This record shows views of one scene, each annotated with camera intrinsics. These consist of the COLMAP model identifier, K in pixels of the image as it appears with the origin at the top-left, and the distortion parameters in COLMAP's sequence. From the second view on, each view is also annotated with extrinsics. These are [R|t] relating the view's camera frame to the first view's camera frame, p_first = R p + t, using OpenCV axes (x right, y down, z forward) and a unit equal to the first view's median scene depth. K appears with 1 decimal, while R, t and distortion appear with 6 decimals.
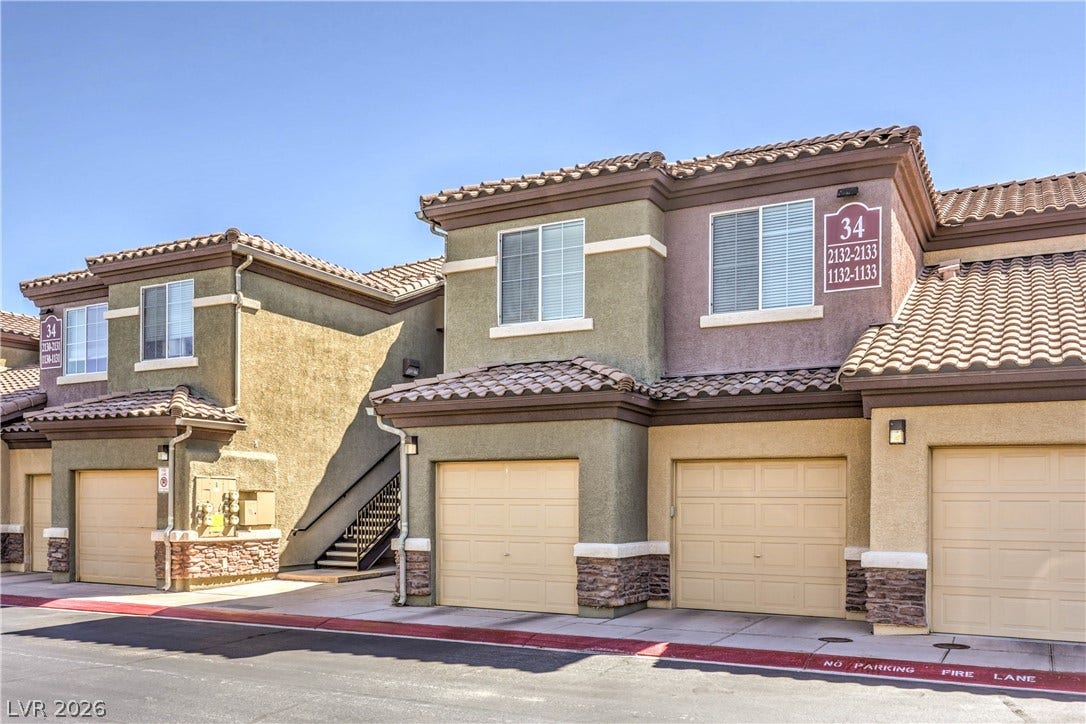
lens RADIAL K [[922.2, 0, 543.0], [0, 922.2, 501.5], [0, 0, 1]] dist [-0.002490, -0.000729]
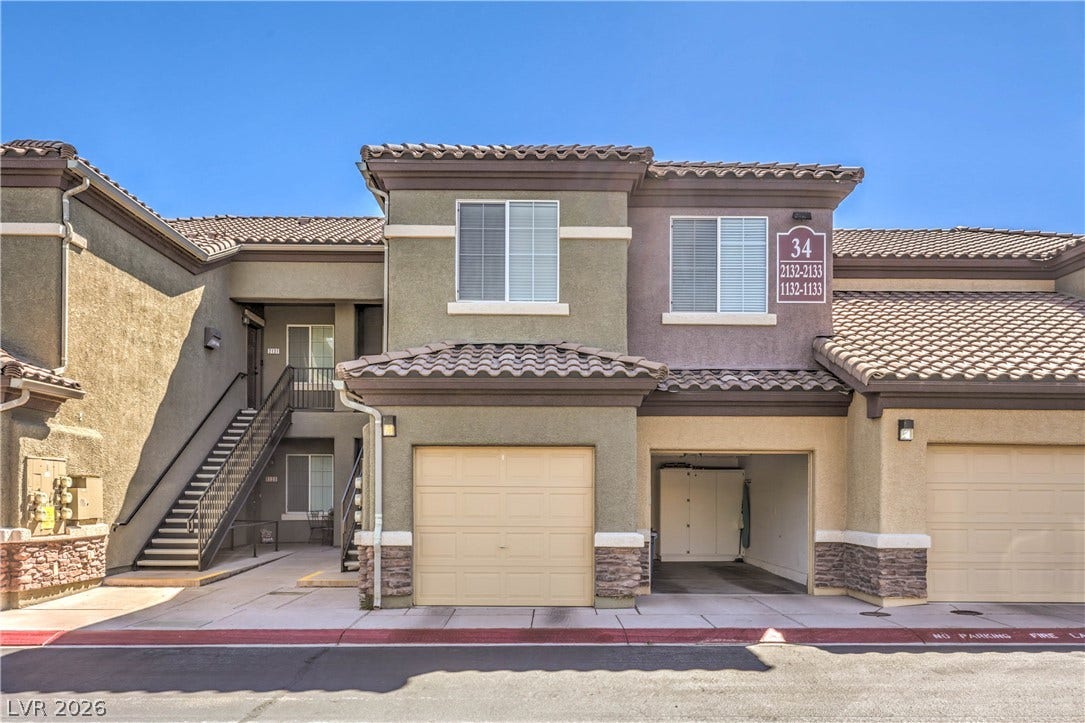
lens RADIAL K [[839.0, 0, 545.6], [0, 839.0, 488.2], [0, 0, 1]] dist [-0.000480, -0.002046]
pose [[0.879543, 0.001681, 0.475817, -0.390907], [-0.000992, 0.999998, -0.001698, -0.000309], [-0.475819, 0.001022, 0.879542, 0.223040]]
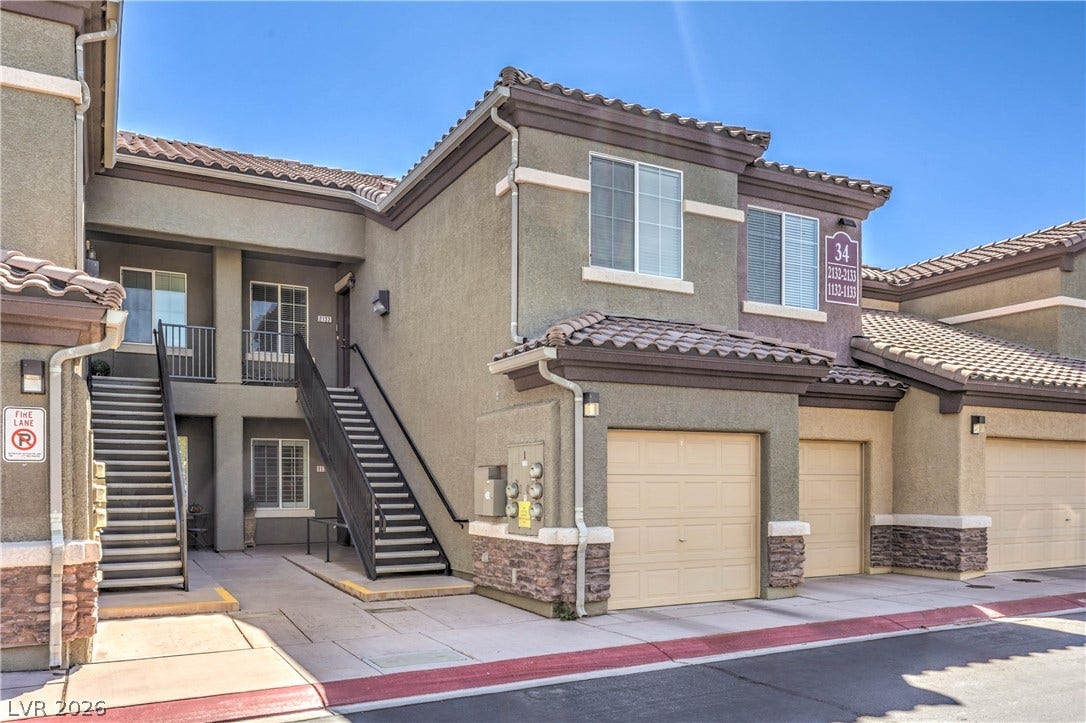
lens RADIAL K [[839.7, 0, 546.1], [0, 839.7, 488.4], [0, 0, 1]] dist [-0.000480, -0.002046]
pose [[0.556636, -0.011513, 0.830677, -0.732707], [0.003556, 0.999928, 0.011476, -0.000311], [-0.830749, -0.003434, 0.556636, 0.644337]]
